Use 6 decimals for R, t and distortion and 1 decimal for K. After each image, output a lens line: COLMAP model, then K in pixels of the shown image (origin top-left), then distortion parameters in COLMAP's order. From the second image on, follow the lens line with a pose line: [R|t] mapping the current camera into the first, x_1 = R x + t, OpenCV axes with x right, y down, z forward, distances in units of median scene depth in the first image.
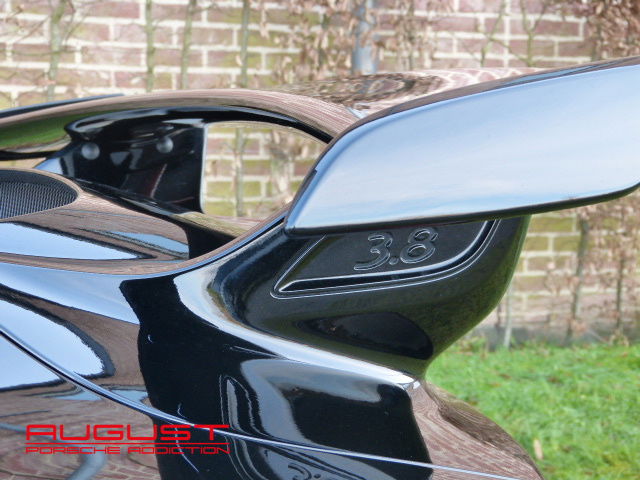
lens RADIAL K [[1338.6, 0, 320.0], [0, 1338.6, 240.0], [0, 0, 1]] dist [0.018480, 0.170109]
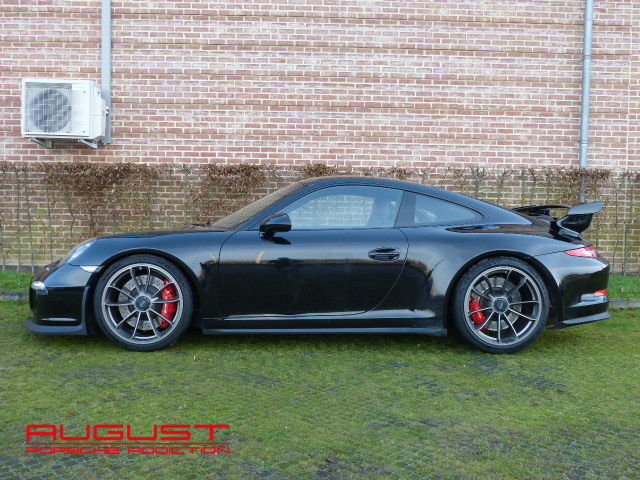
lens RADIAL K [[655.4, 0, 320.0], [0, 655.4, 240.0], [0, 0, 1]] dist [-0.004088, 0.000541]
pose [[0.936926, 0.015820, -0.349170, -0.011247], [-0.036556, 0.997932, -0.052879, 0.115859], [0.347611, 0.062308, 0.935566, -0.998522]]
